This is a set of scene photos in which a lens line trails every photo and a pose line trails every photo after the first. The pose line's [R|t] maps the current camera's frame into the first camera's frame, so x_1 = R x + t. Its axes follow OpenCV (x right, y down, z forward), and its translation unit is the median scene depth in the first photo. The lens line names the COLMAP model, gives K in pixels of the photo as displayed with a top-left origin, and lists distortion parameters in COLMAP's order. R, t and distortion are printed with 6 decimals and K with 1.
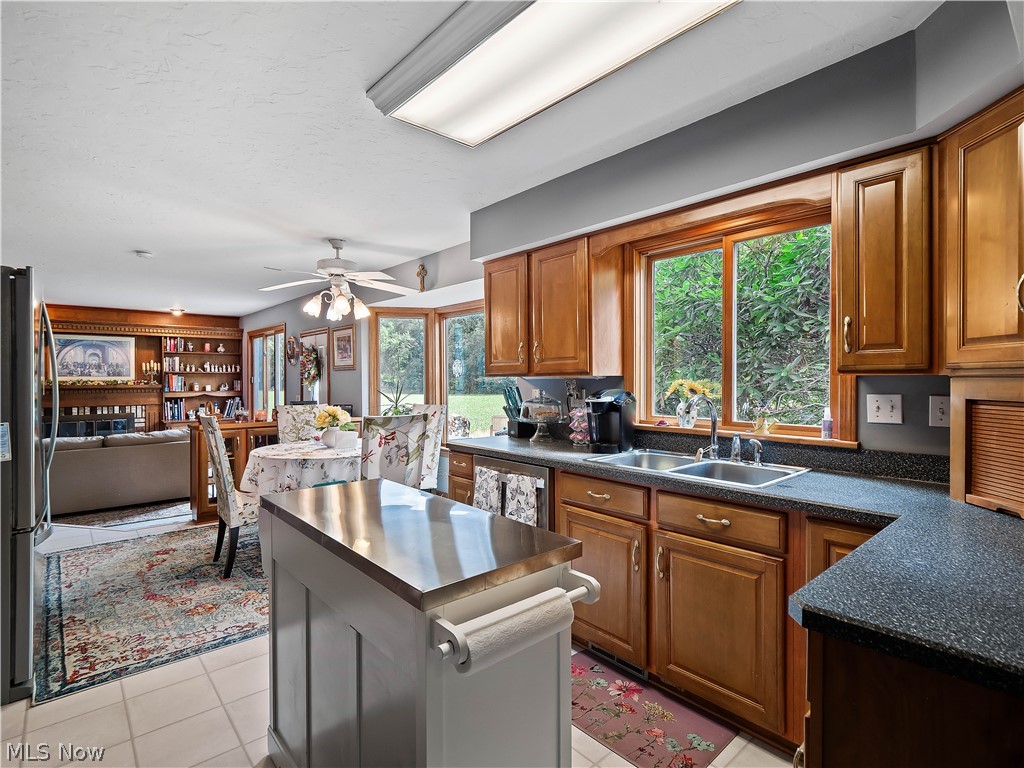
lens RADIAL K [[519.3, 0, 514.7], [0, 519.3, 382.3], [0, 0, 1]] dist [0.003428, -0.001286]
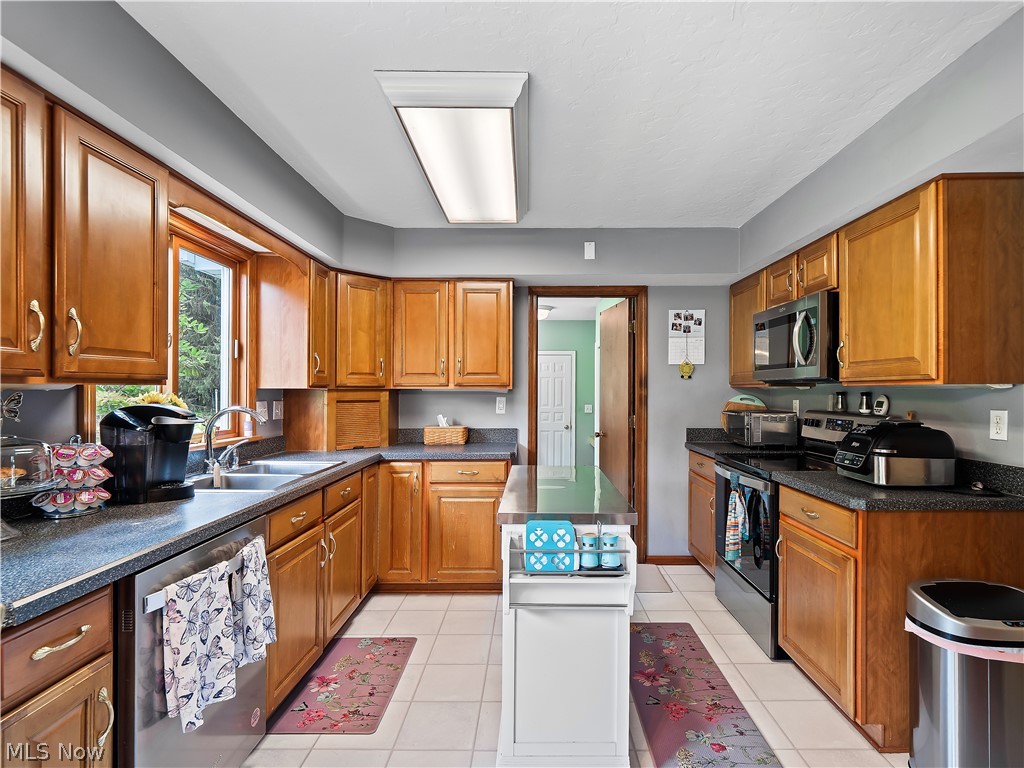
lens RADIAL K [[509.8, 0, 536.5], [0, 509.8, 389.9], [0, 0, 1]] dist [-0.001641, -0.001103]
pose [[-0.759008, 0.003047, 0.651075, -0.308368], [0.004951, 0.999987, 0.001092, -0.002446], [-0.651063, 0.004053, -0.759013, 0.586131]]
